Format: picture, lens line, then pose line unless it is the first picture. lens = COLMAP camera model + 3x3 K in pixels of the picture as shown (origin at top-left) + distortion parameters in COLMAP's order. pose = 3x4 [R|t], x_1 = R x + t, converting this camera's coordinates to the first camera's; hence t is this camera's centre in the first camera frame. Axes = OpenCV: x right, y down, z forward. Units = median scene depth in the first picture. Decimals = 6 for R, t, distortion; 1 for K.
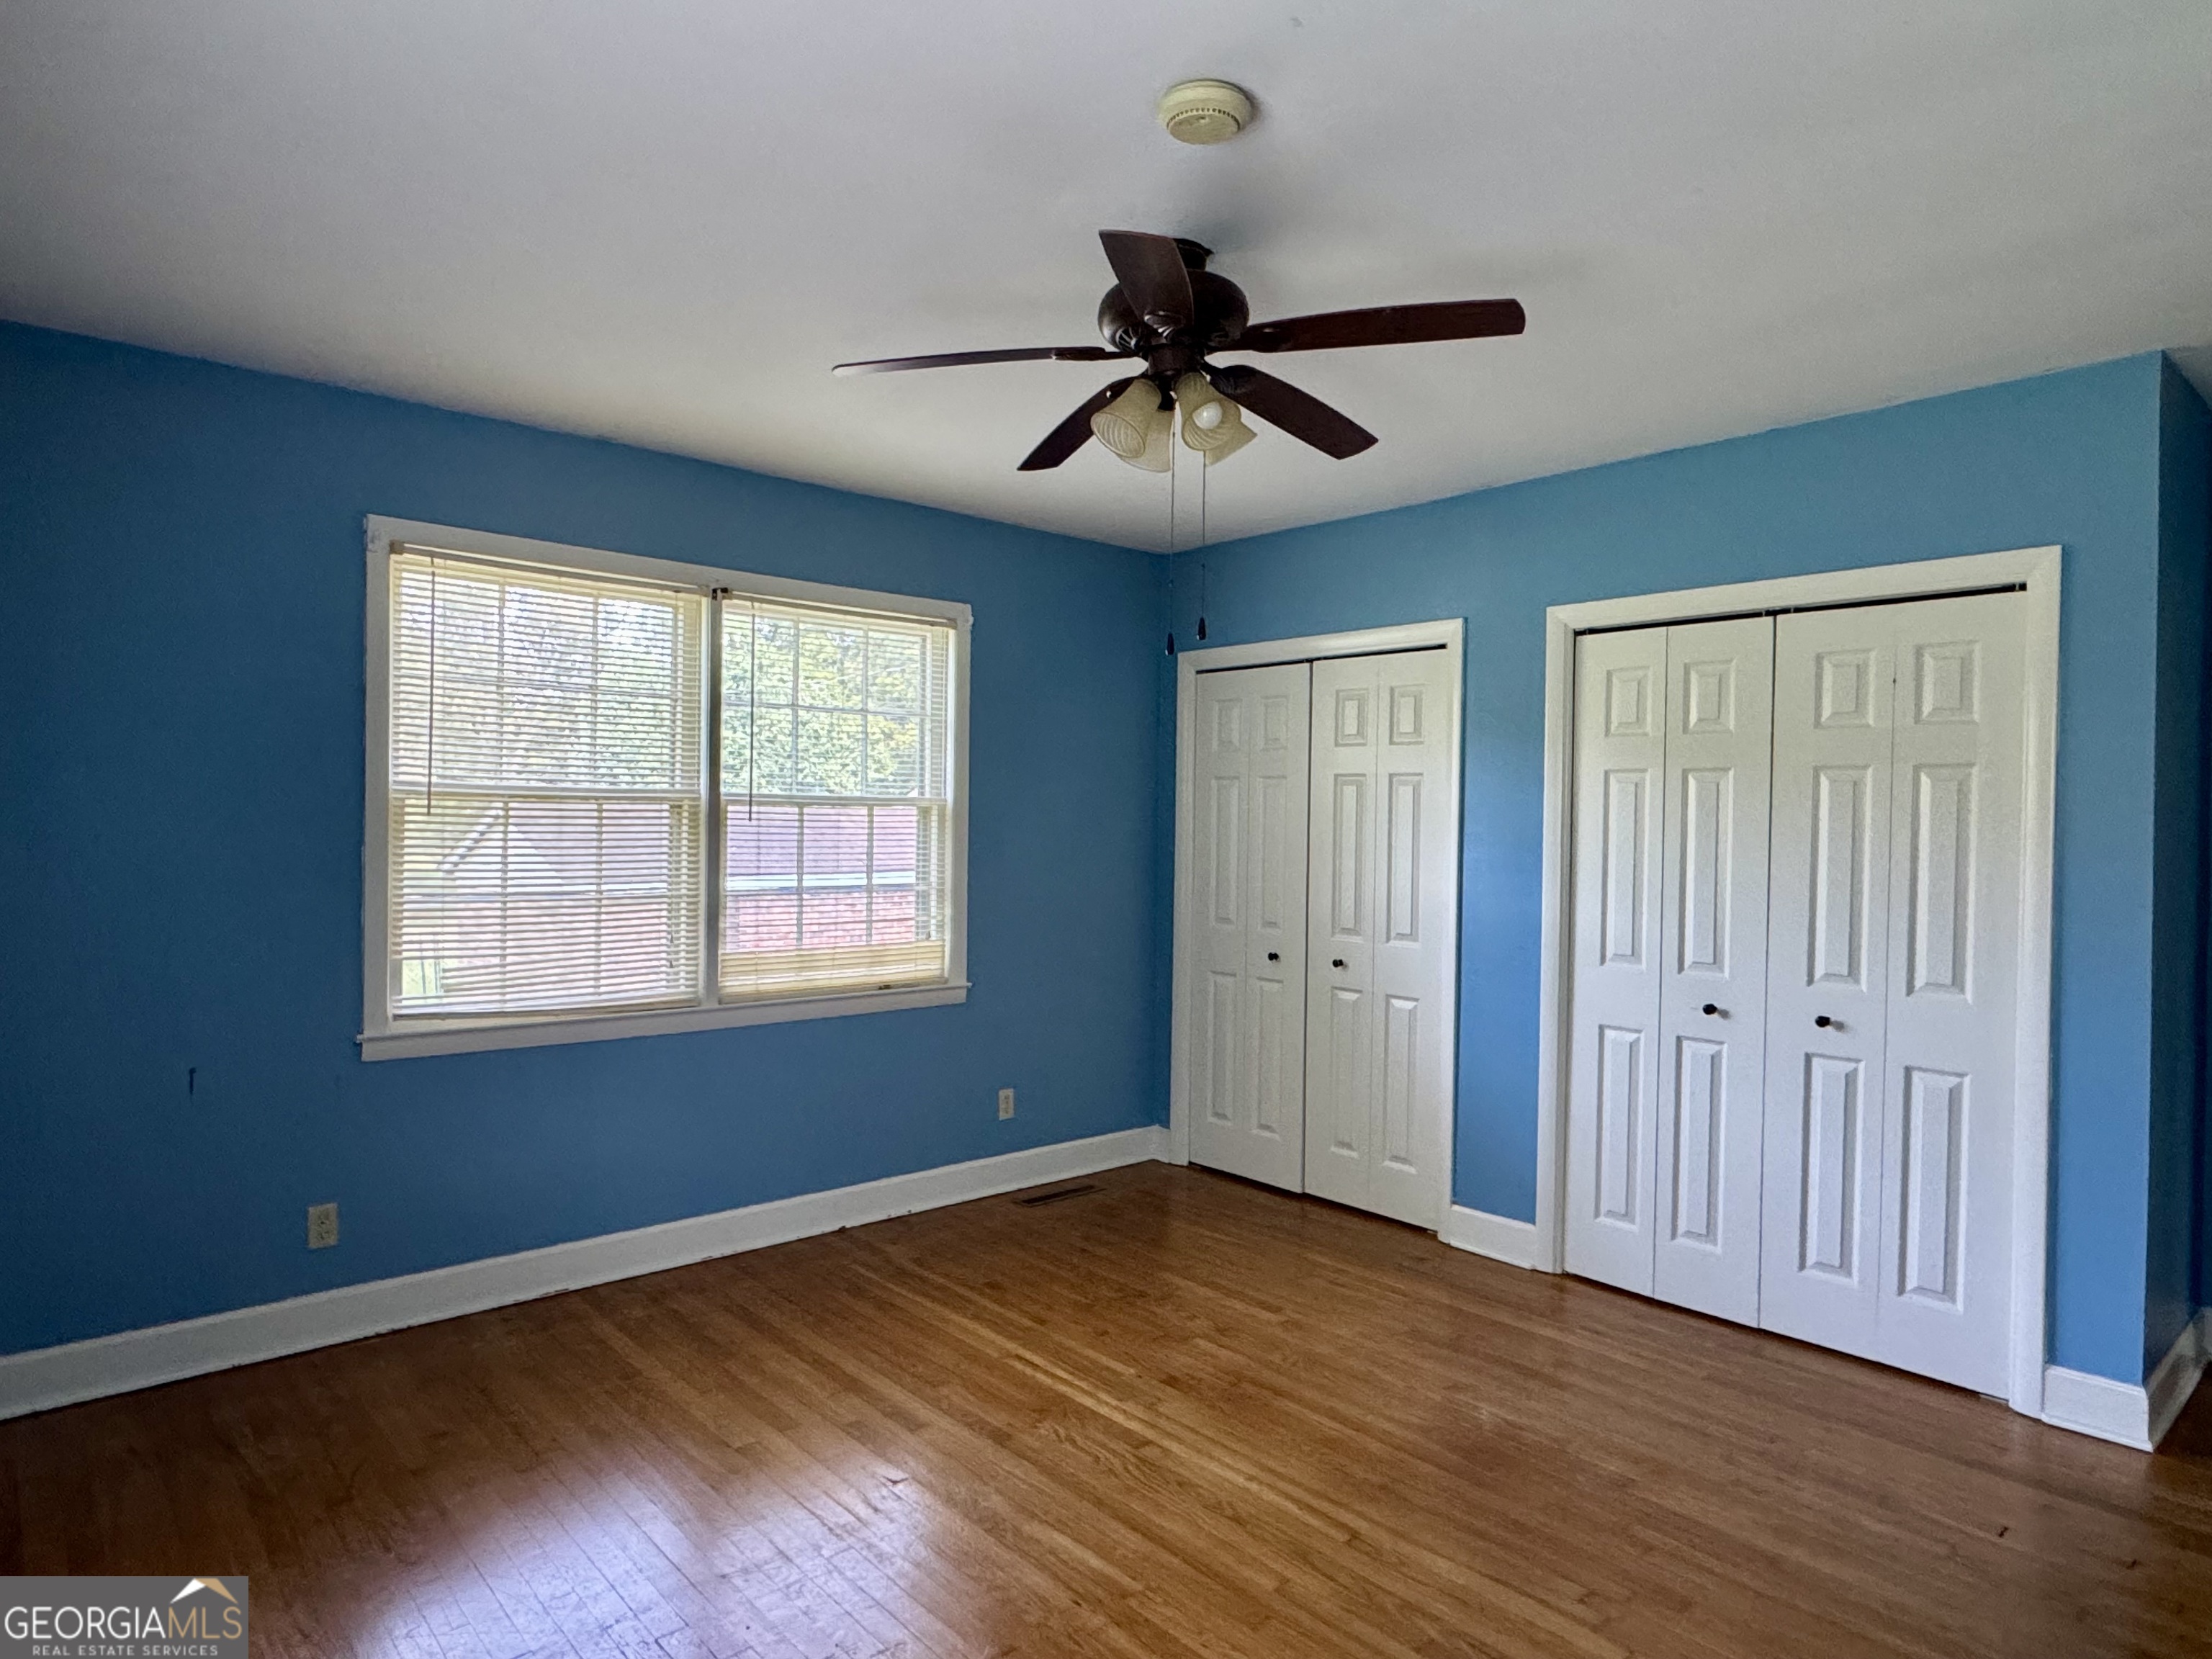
lens RADIAL K [[1292.7, 0, 1099.8], [0, 1292.7, 830.1], [0, 0, 1]] dist [0.001468, -0.000612]
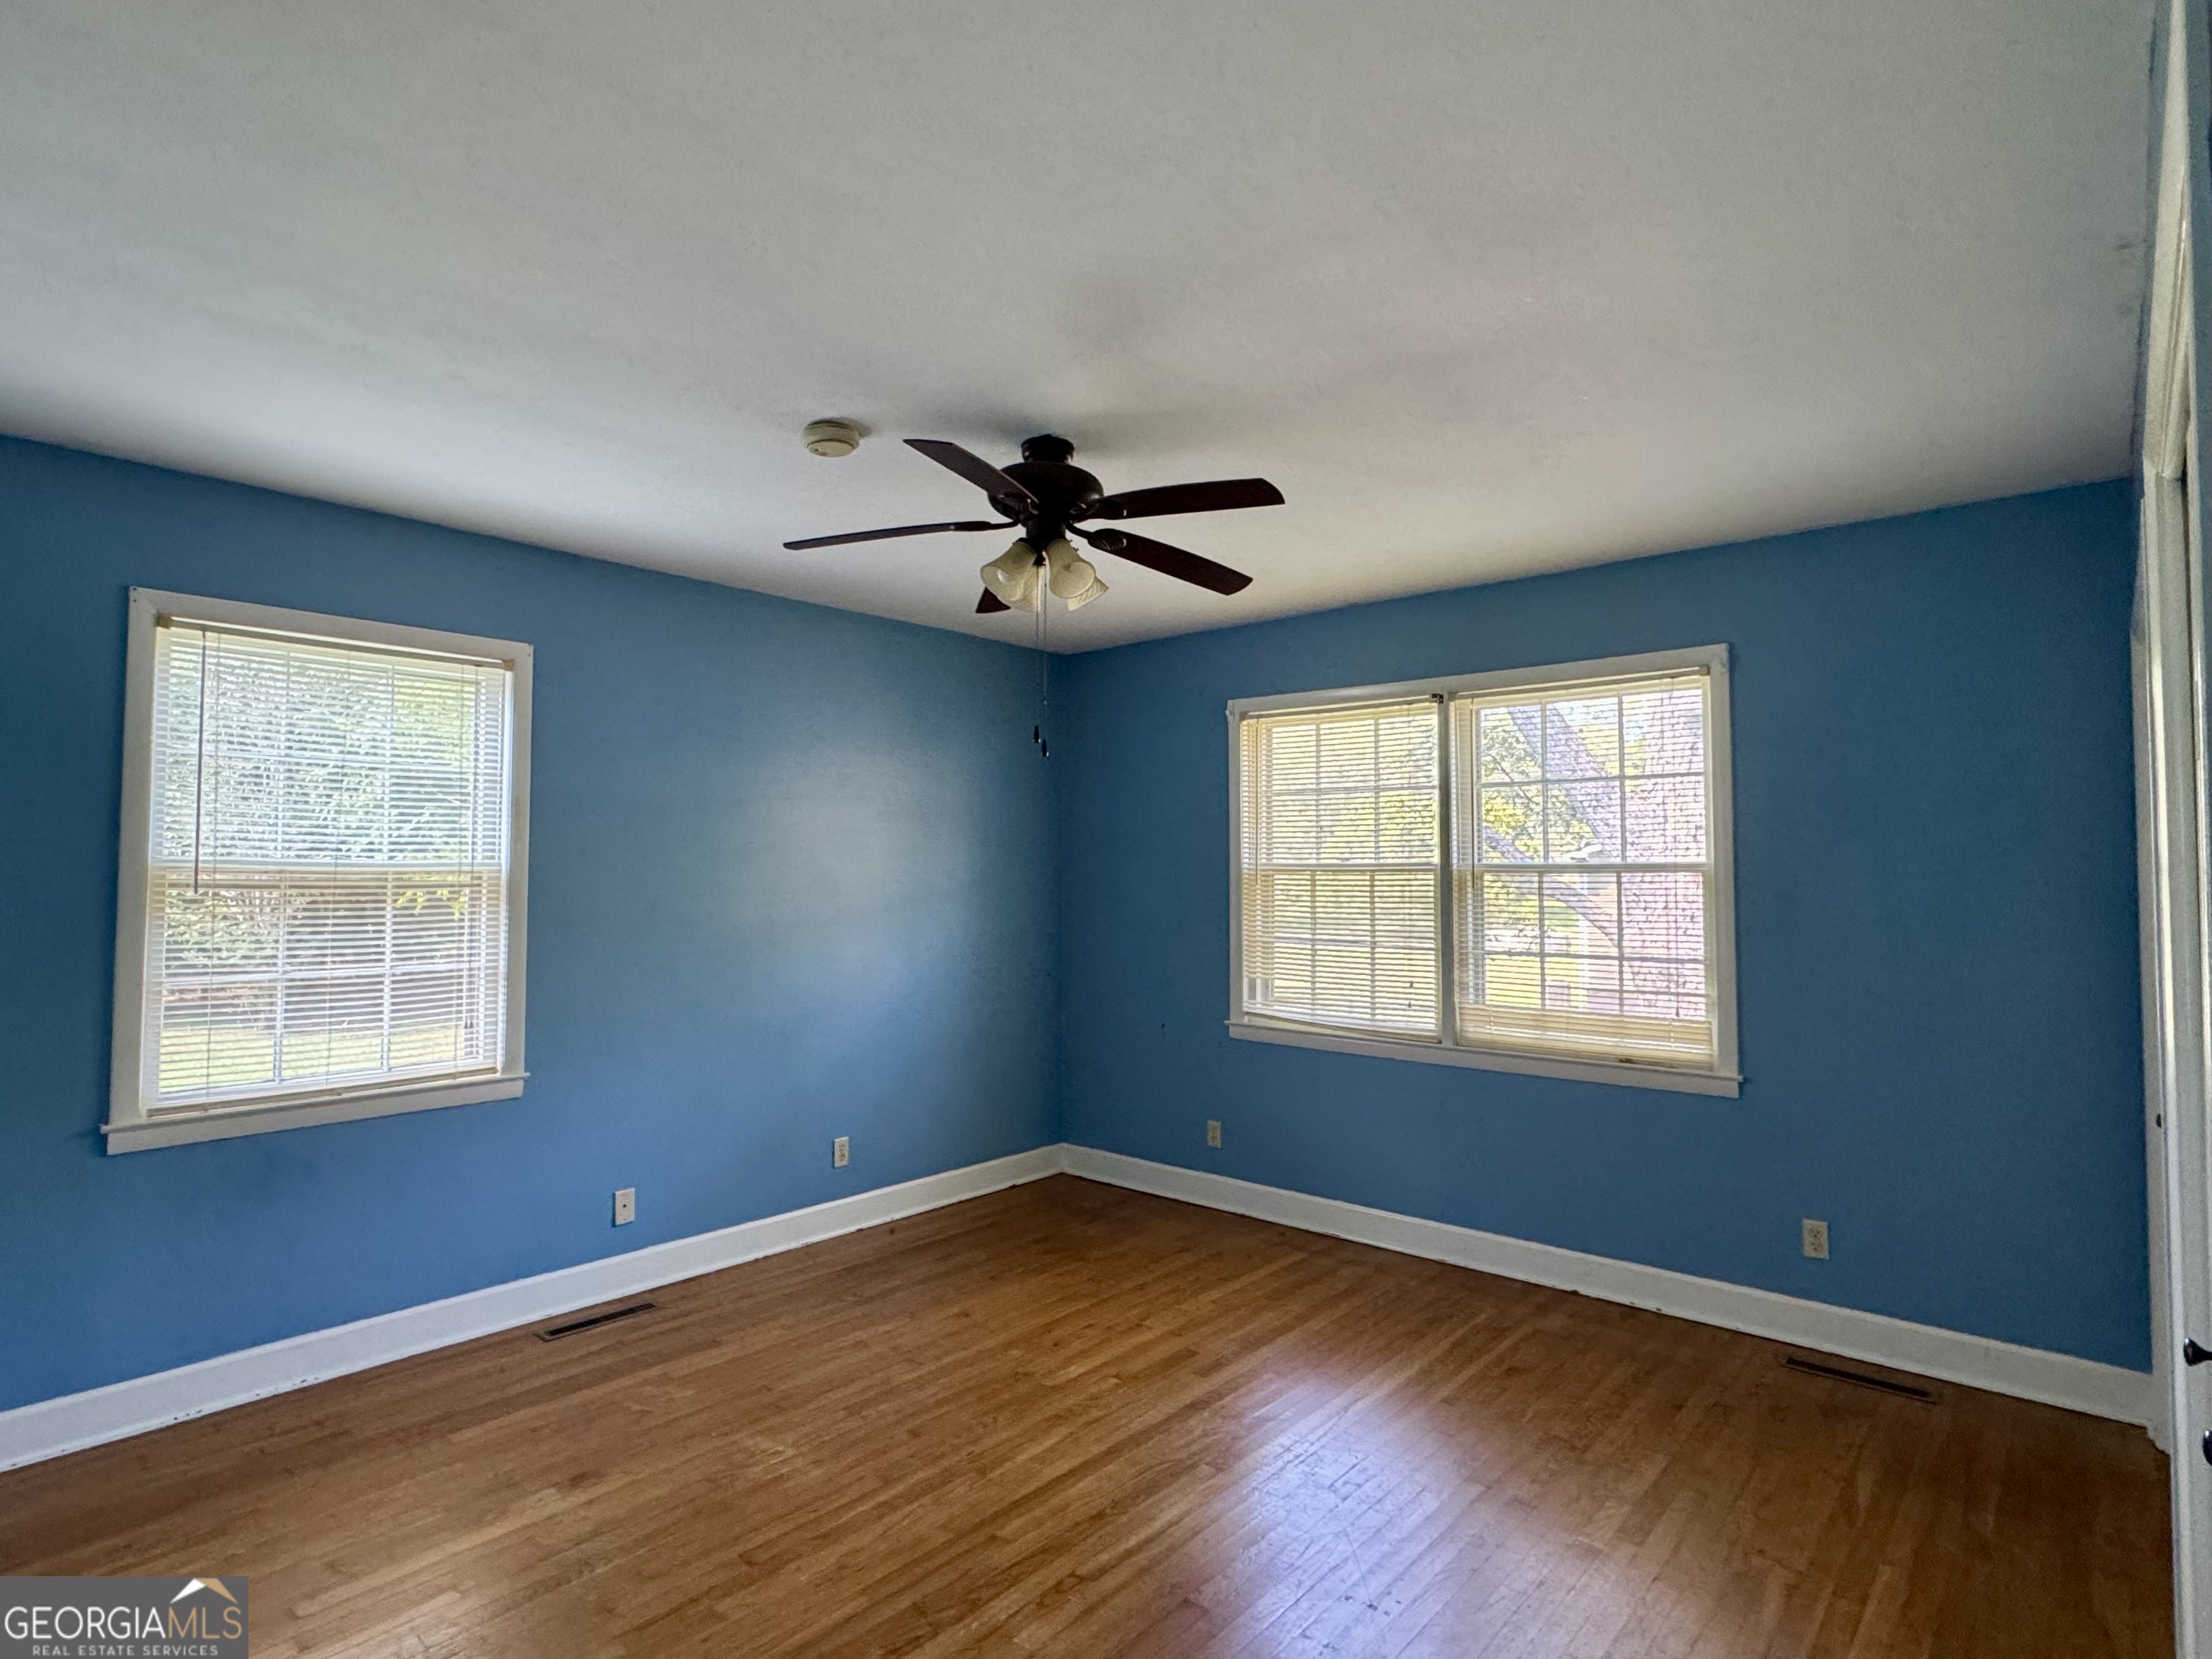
lens RADIAL K [[1158.6, 0, 1118.7], [0, 1158.6, 827.7], [0, 0, 1]] dist [0.004100, 0.000701]
pose [[0.143469, -0.052407, -0.988266, 0.731868], [-0.009491, 0.998478, -0.054326, -0.001825], [0.989609, 0.017174, 0.142753, 0.563123]]
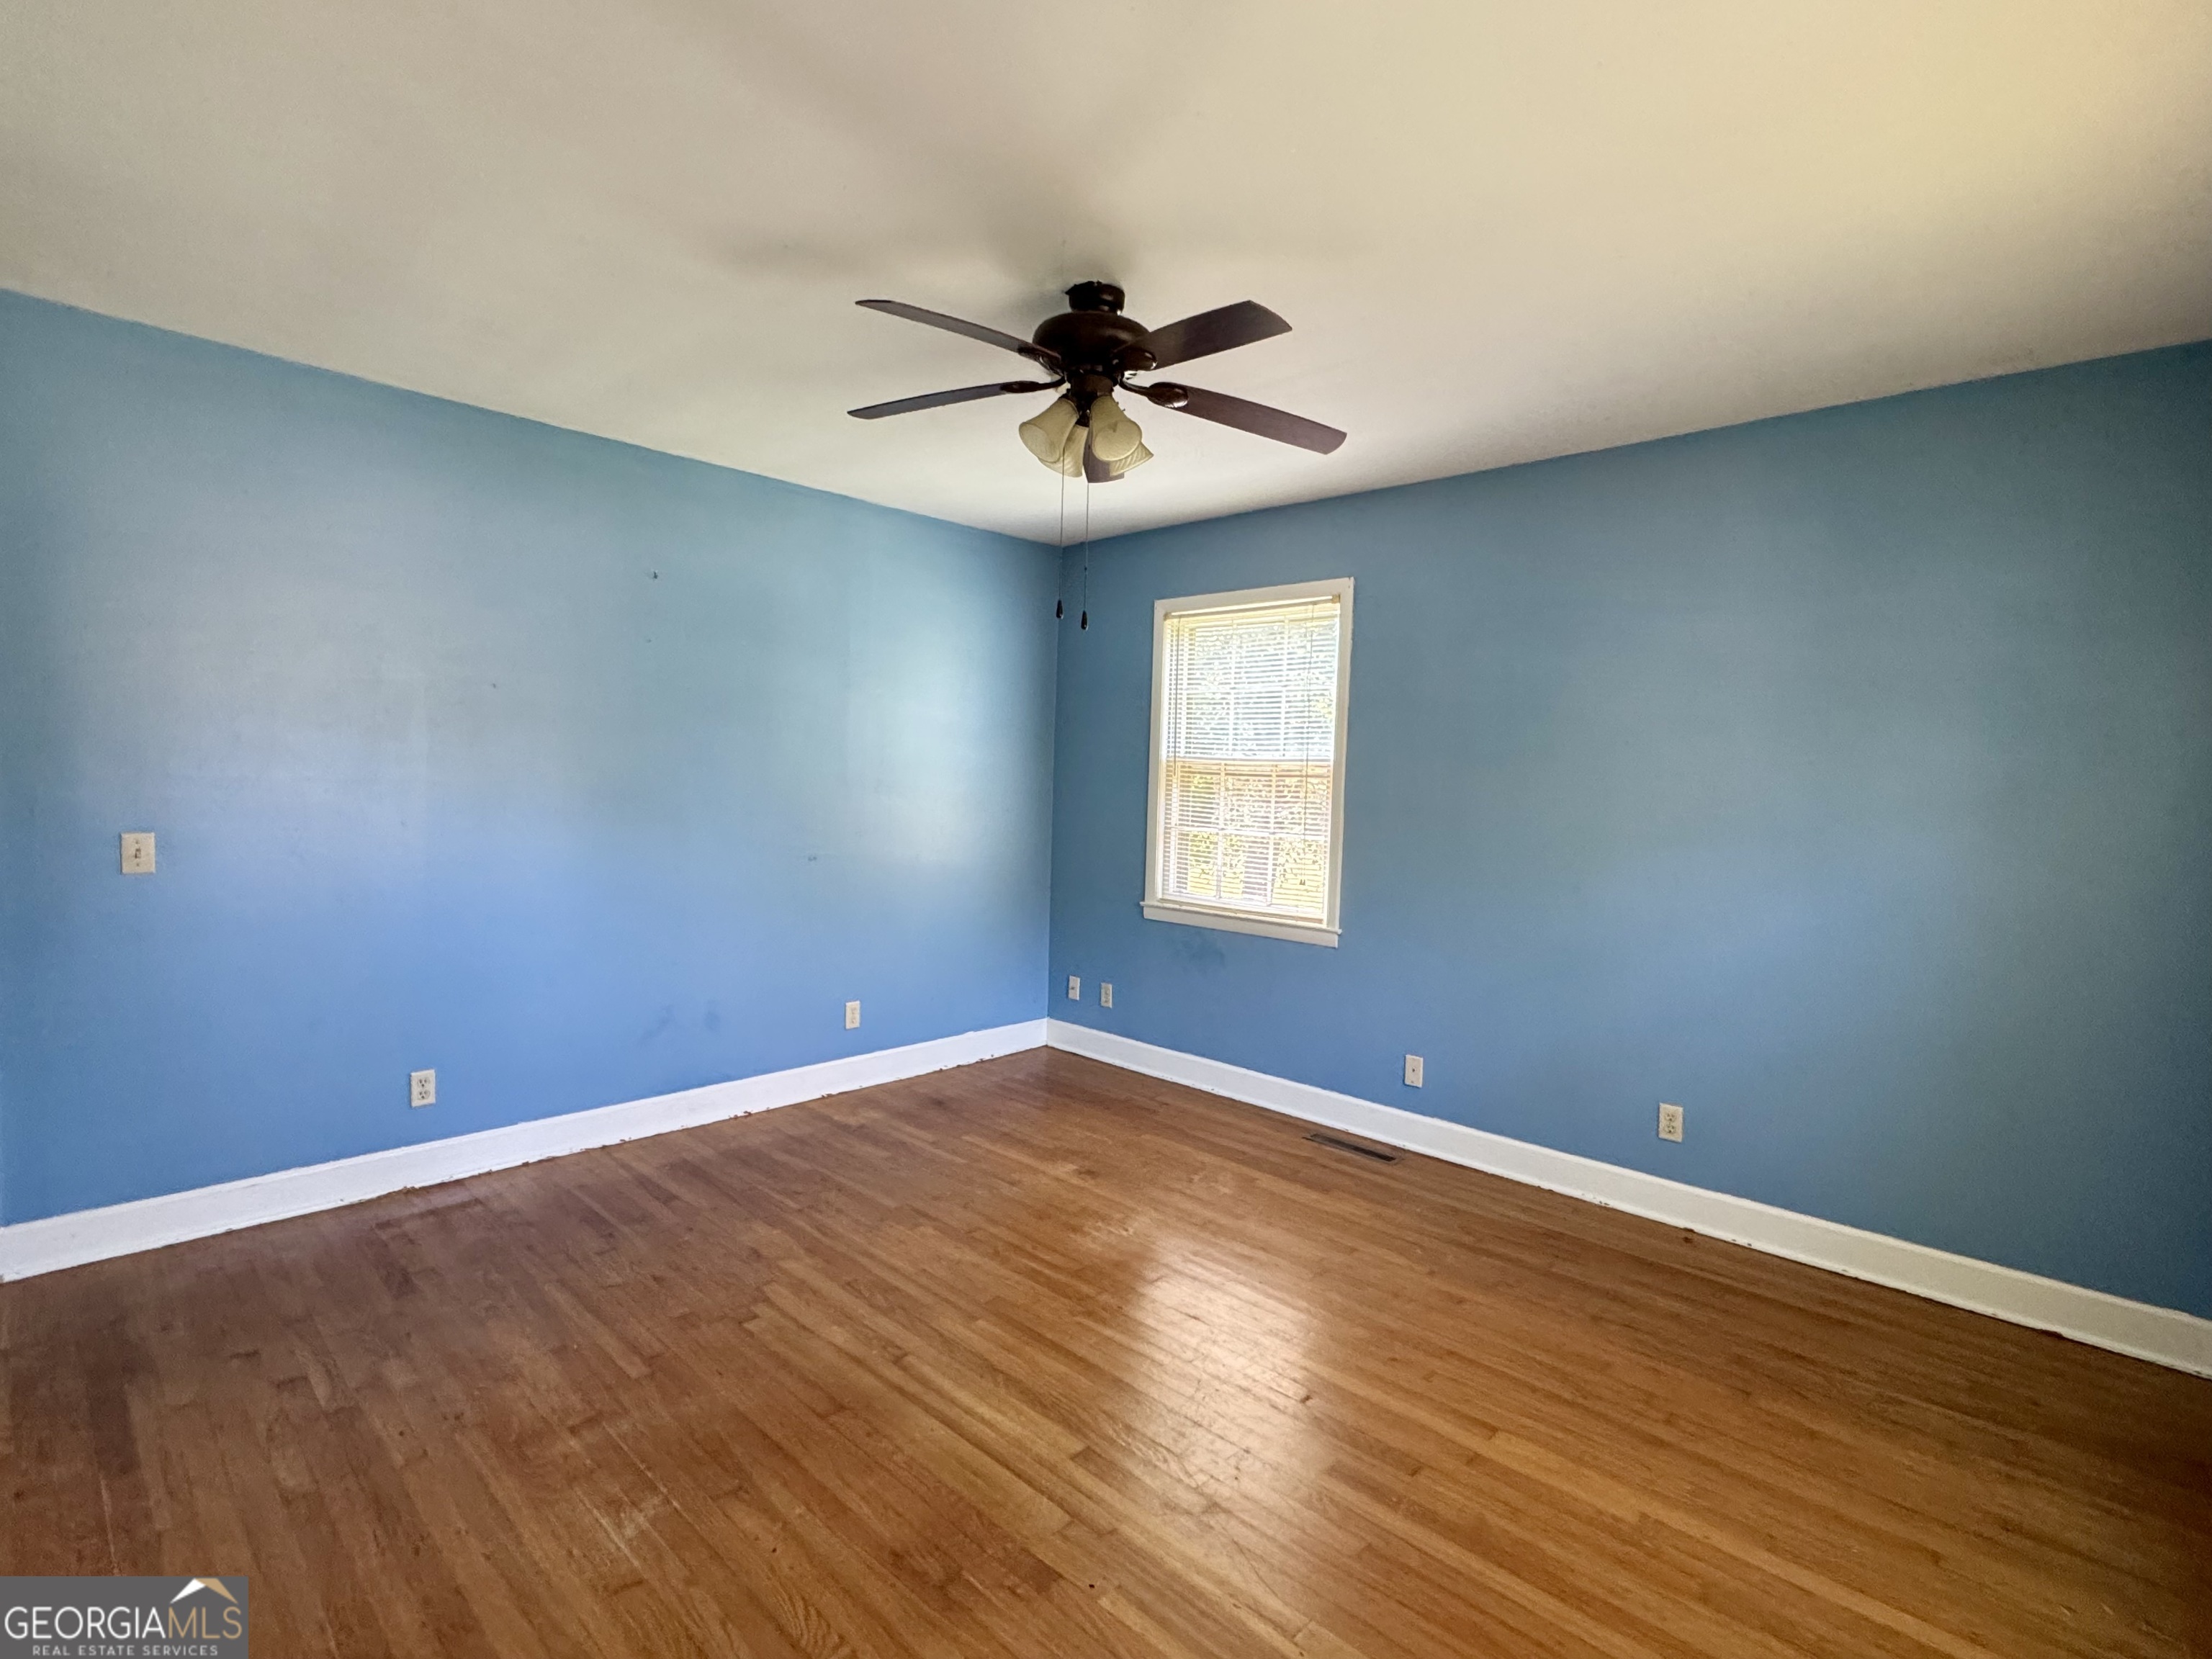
lens RADIAL K [[1083.7, 0, 1104.0], [0, 1083.7, 824.2], [0, 0, 1]] dist [-0.000314, -0.000514]
pose [[-0.995355, -0.038164, -0.088383, 0.073493], [-0.043217, 0.997496, 0.055988, -0.005100], [0.086025, 0.059547, -0.994512, 1.260777]]
